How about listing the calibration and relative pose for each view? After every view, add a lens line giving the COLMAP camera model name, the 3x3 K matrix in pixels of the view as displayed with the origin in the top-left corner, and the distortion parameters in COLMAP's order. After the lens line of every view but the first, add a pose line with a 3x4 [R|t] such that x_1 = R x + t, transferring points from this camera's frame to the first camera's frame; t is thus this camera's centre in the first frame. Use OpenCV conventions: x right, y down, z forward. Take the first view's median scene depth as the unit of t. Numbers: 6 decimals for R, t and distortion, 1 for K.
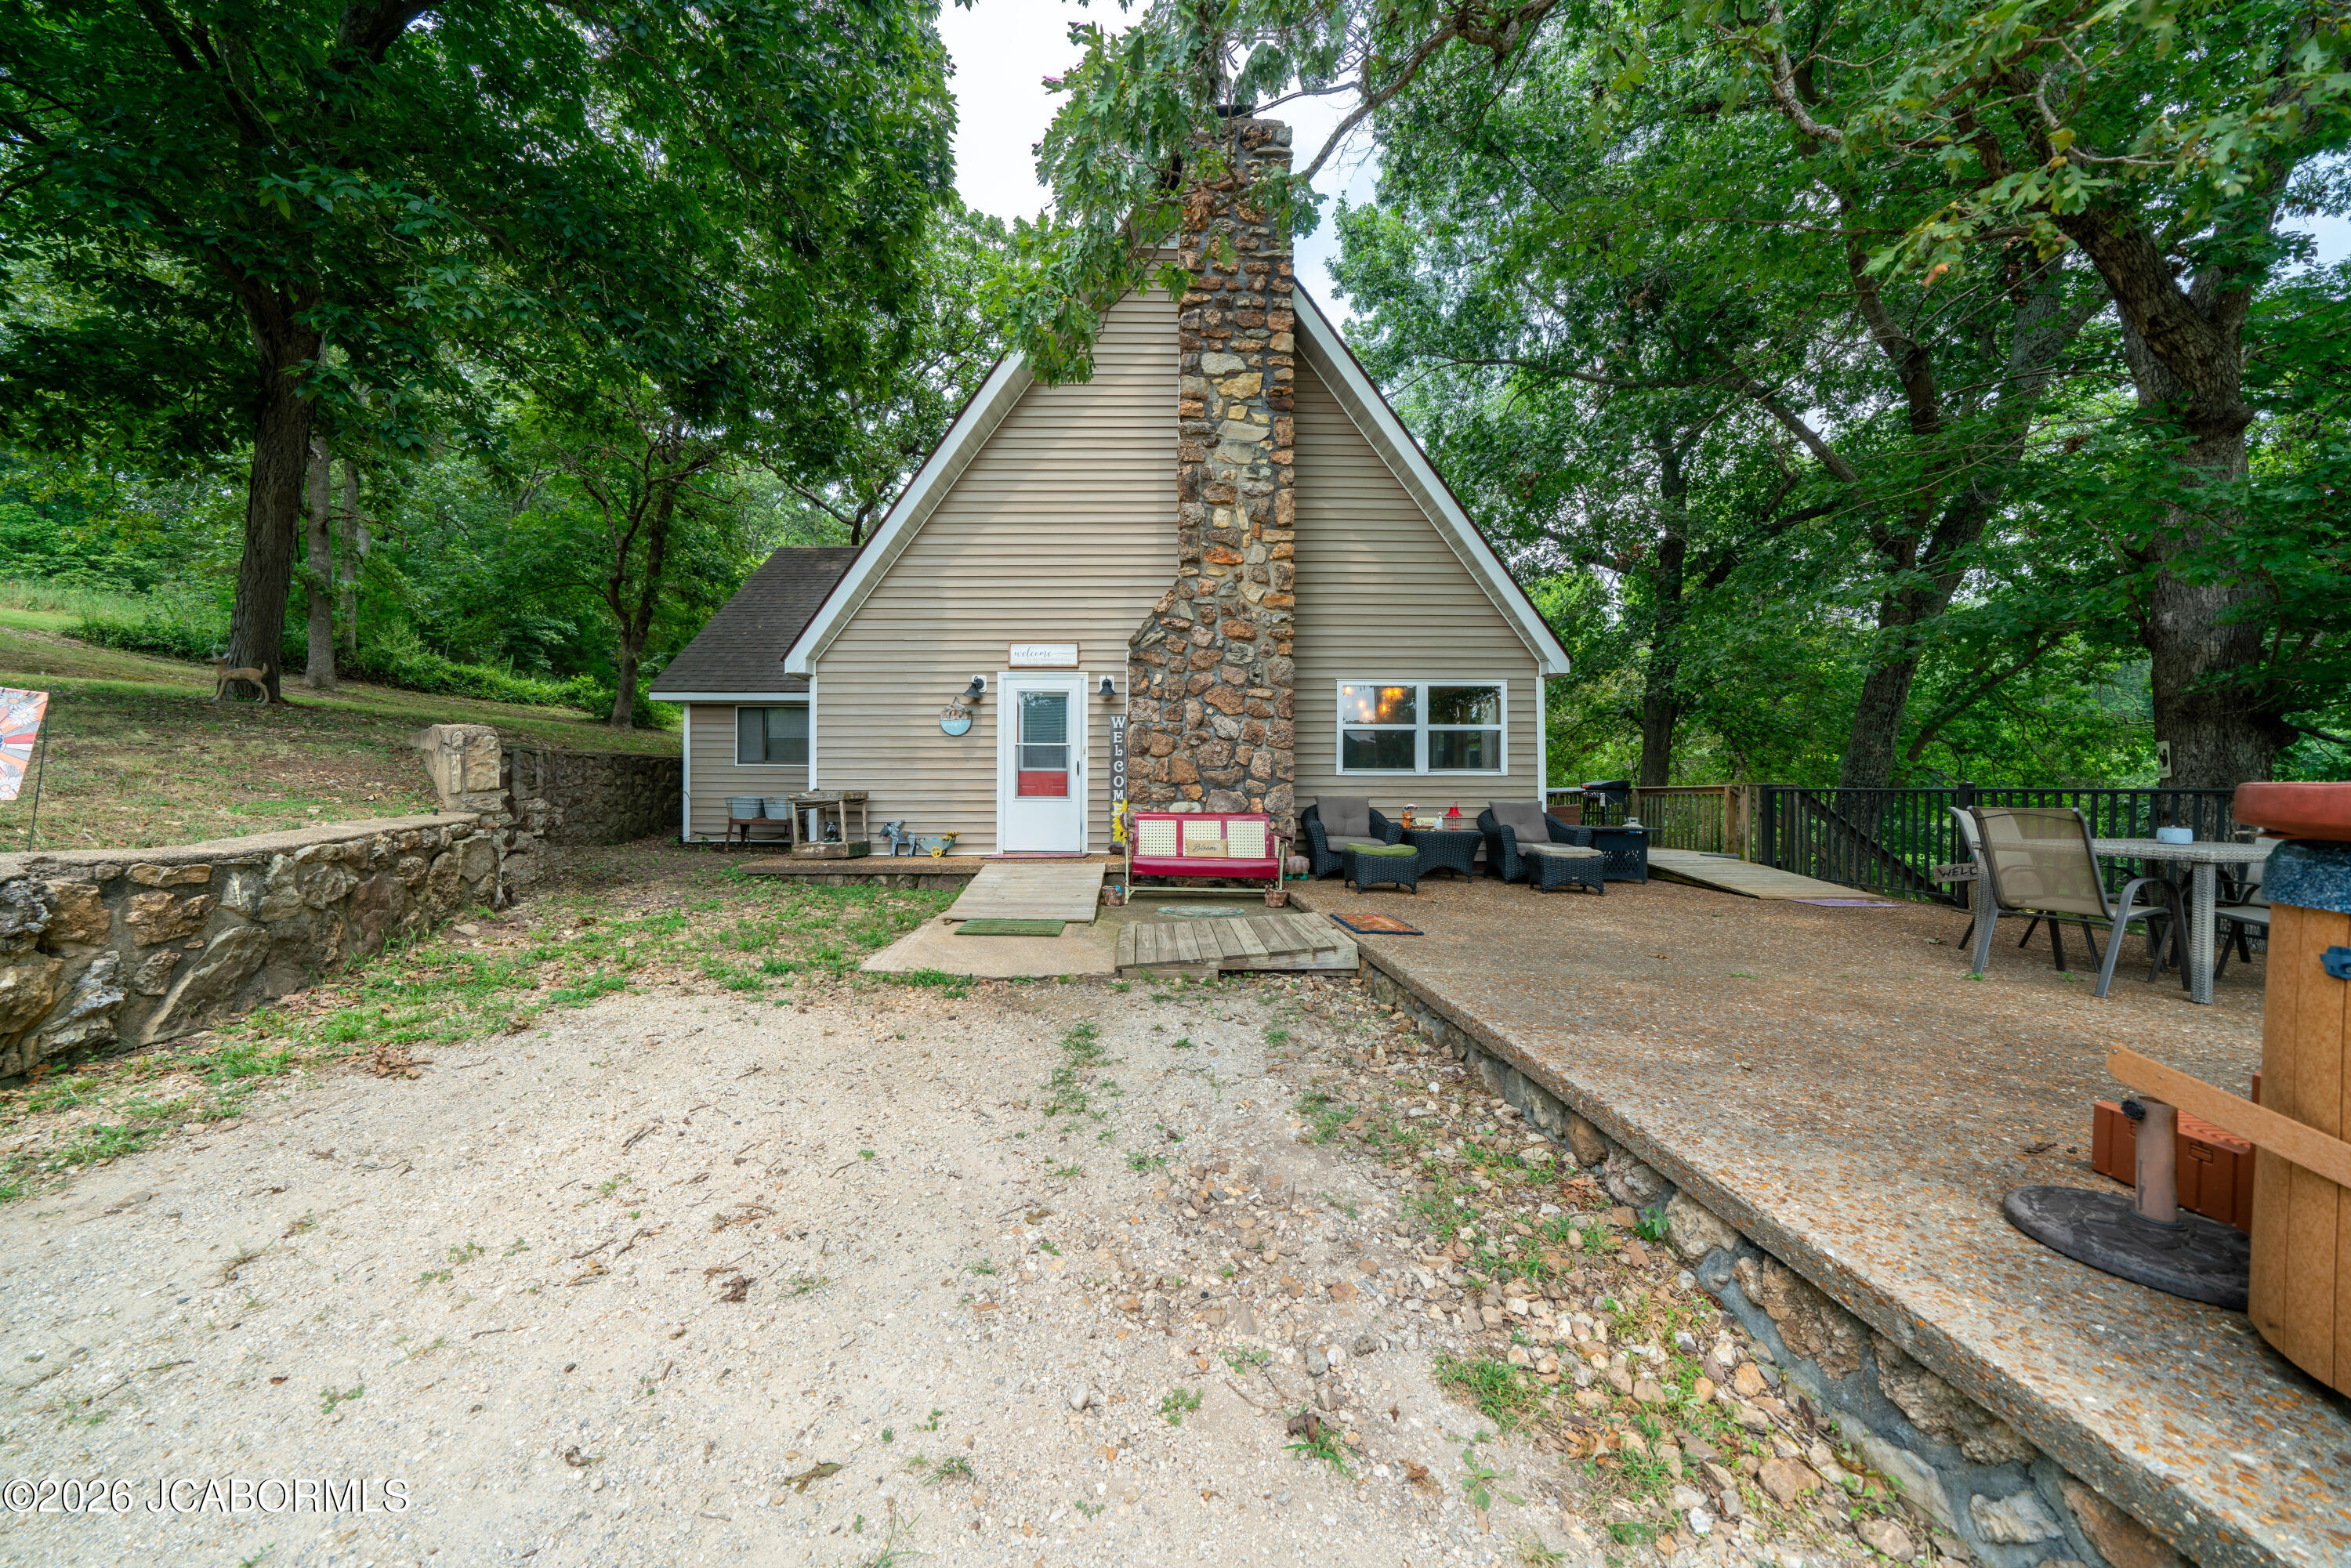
lens RADIAL K [[780.3, 0, 1177.9], [0, 780.3, 767.0], [0, 0, 1]] dist [-0.000341, 0.000005]
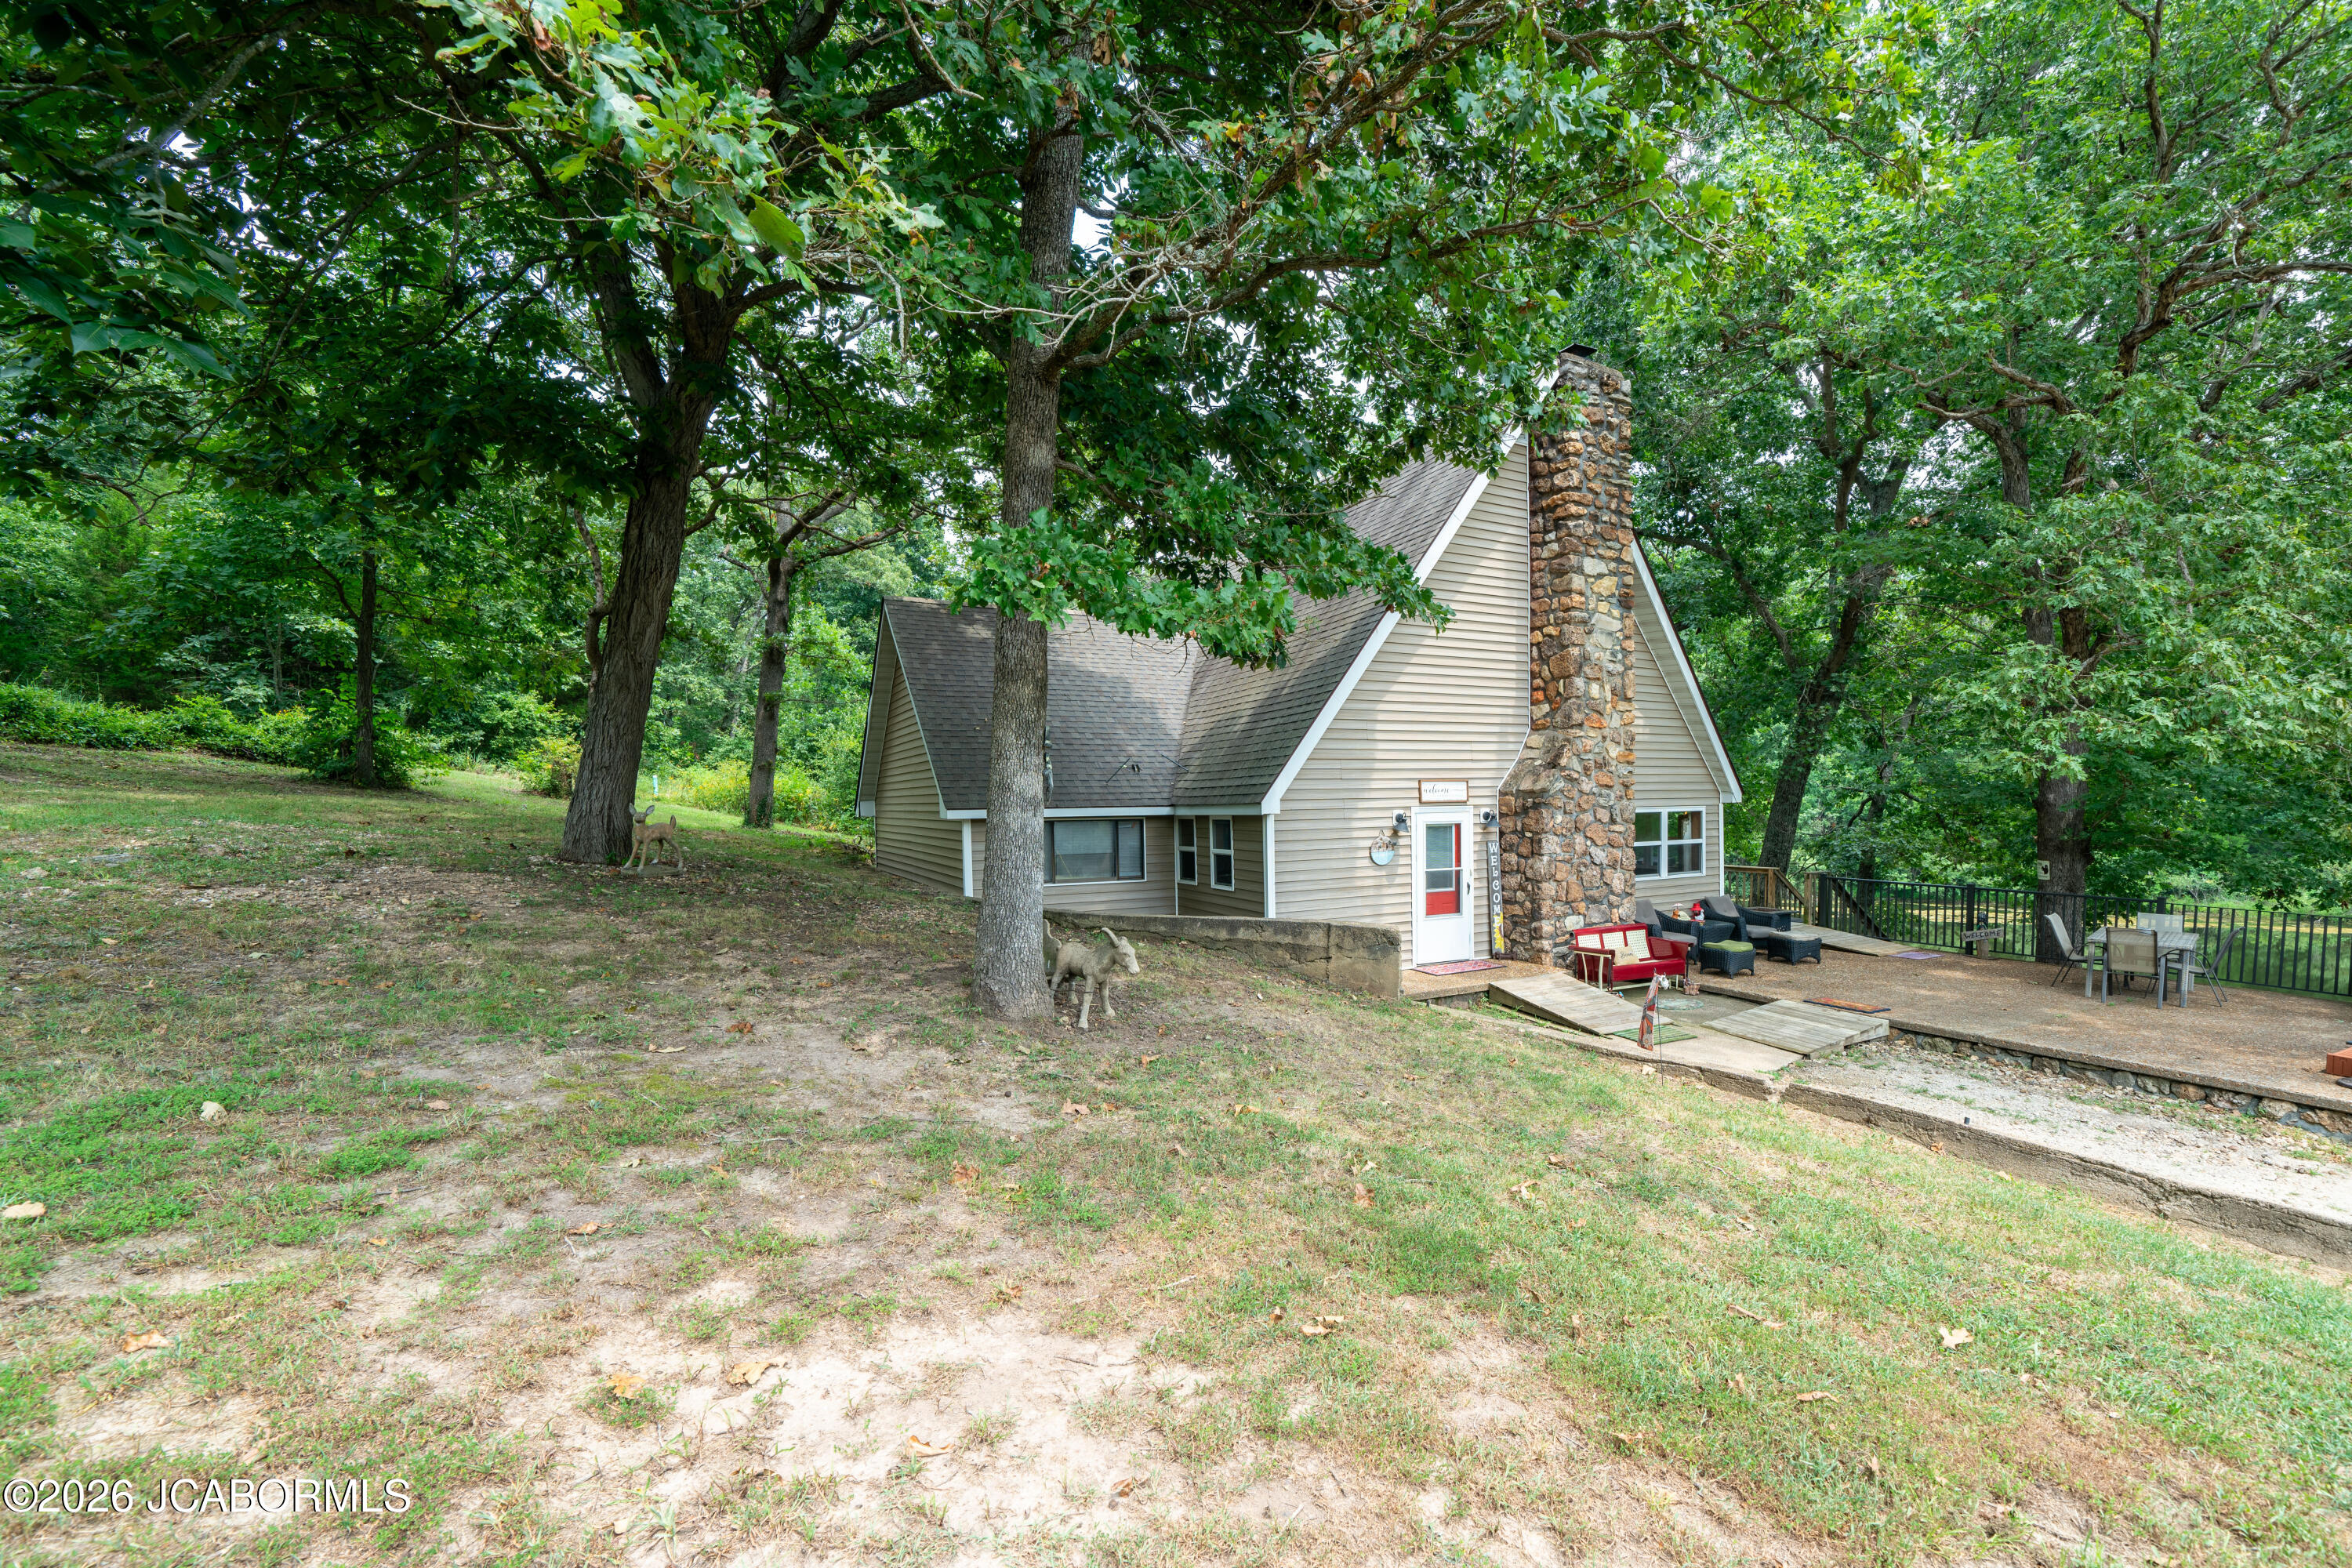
lens RADIAL K [[979.6, 0, 1176.6], [0, 979.6, 798.4], [0, 0, 1]] dist [-0.001166, -0.000401]
pose [[0.883255, -0.018281, 0.468537, -1.279201], [-0.002999, 0.998999, 0.044632, -0.210263], [-0.468884, -0.040827, 0.882316, -0.094221]]
